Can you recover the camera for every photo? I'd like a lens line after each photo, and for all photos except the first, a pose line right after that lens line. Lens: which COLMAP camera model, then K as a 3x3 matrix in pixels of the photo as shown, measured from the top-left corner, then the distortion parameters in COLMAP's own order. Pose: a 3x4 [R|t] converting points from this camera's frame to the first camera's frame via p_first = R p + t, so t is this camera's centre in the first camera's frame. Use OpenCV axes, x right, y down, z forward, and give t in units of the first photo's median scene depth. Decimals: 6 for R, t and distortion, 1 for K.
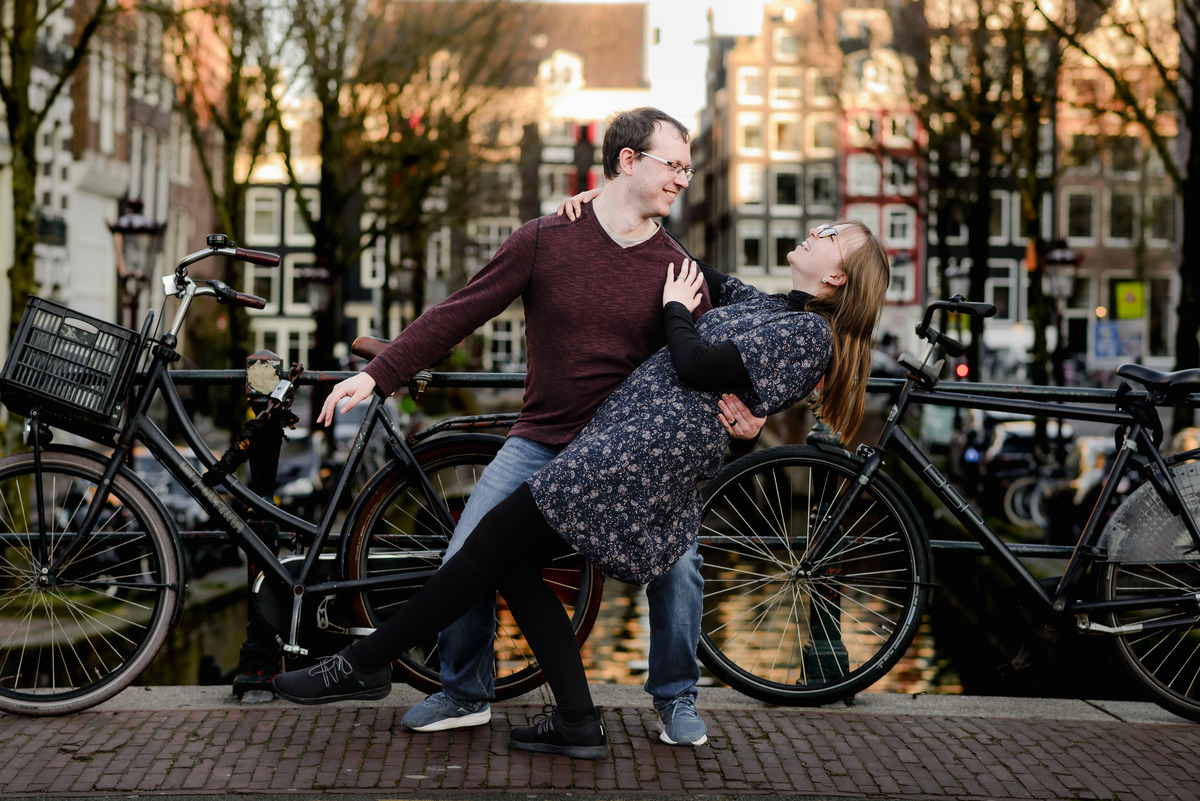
lens RADIAL K [[1670.3, 0, 600.2], [0, 1670.3, 428.8], [0, 0, 1]] dist [0.002176, -0.022676]
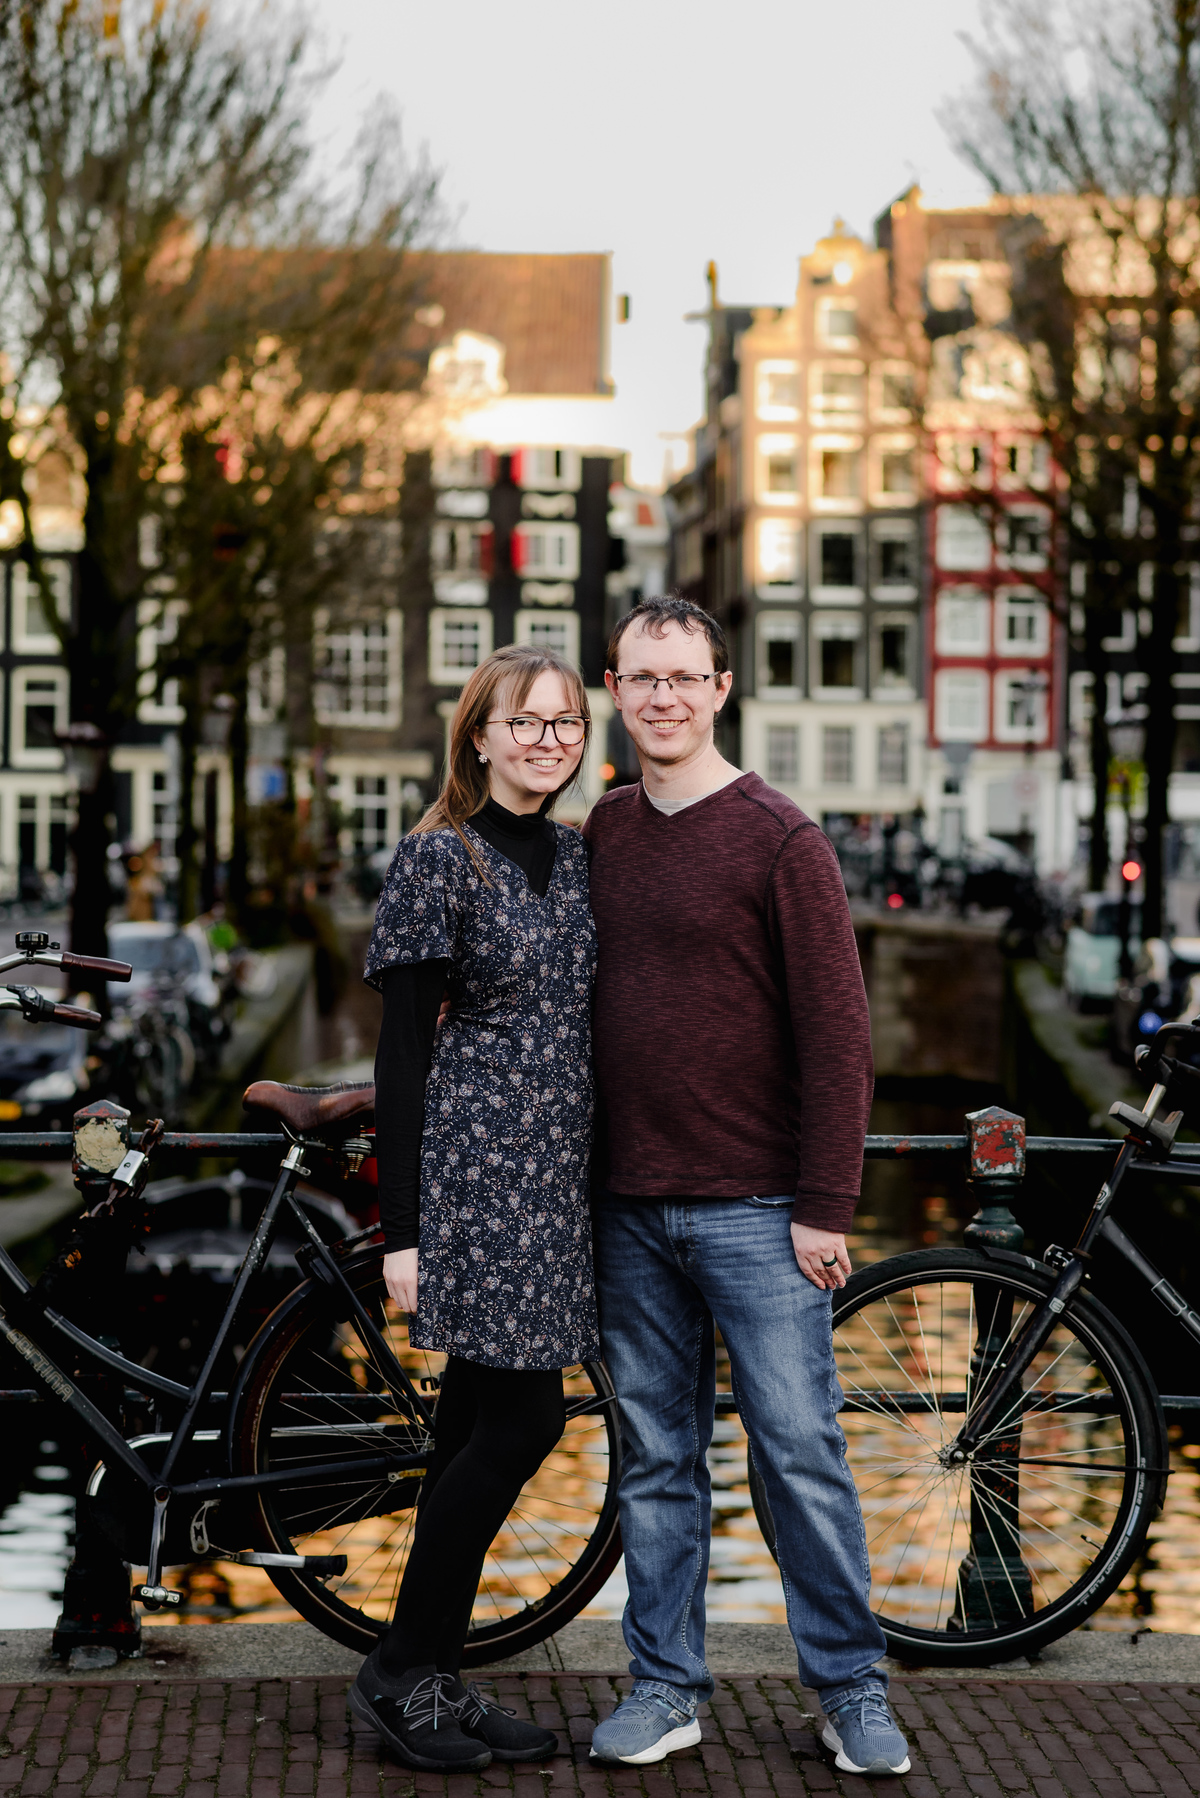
lens RADIAL K [[2764.6, 0, 551.6], [0, 2764.6, 899.3], [0, 0, 1]] dist [-0.002639, -0.040669]
pose [[0.999902, -0.002093, 0.013868, -0.045971], [0.002121, 0.999996, -0.001966, -0.118896], [-0.013863, 0.001996, 0.999902, -0.038382]]
